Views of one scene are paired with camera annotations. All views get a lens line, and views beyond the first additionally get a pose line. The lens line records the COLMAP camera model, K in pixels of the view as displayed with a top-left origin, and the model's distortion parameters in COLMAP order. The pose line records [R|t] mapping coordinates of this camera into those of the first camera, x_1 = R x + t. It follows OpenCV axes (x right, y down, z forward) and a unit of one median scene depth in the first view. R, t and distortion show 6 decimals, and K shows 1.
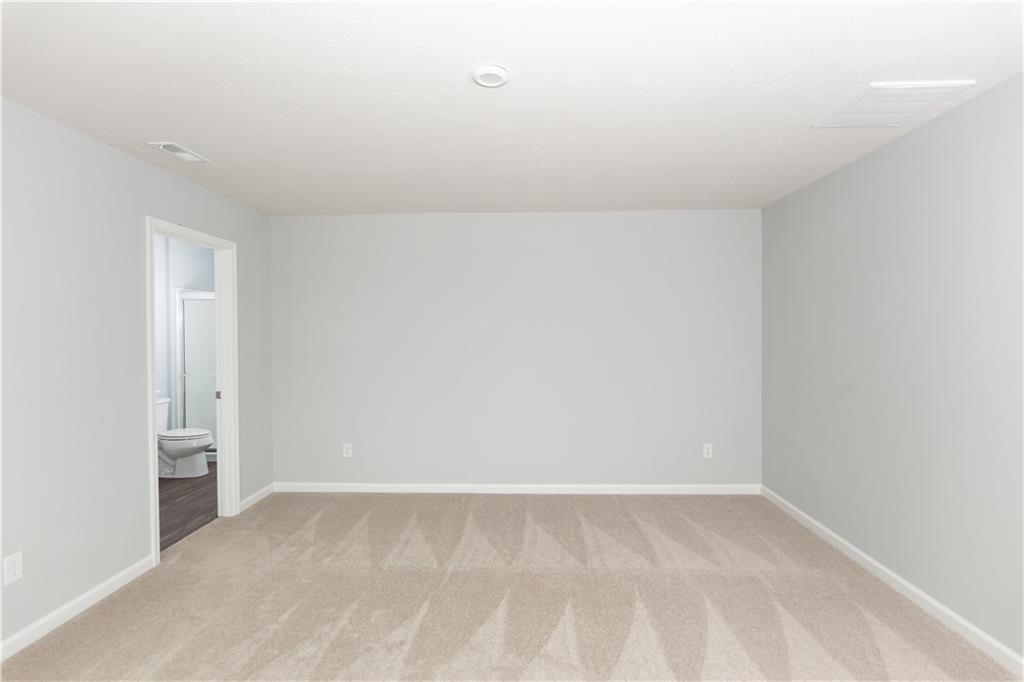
lens RADIAL K [[504.1, 0, 510.7], [0, 504.1, 340.5], [0, 0, 1]] dist [0.004069, 0.000263]
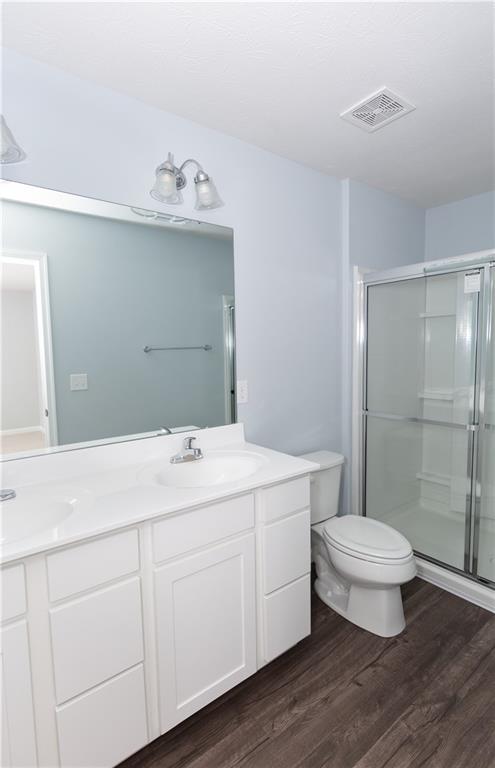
lens RADIAL K [[383.8, 0, 246.6], [0, 383.8, 383.6], [0, 0, 1]] dist [-0.003277, -0.000853]
pose [[0.638404, 0.066711, -0.766805, -0.409370], [-0.002117, 0.996385, 0.084921, -0.010418], [0.769699, -0.052591, 0.636237, 0.632235]]
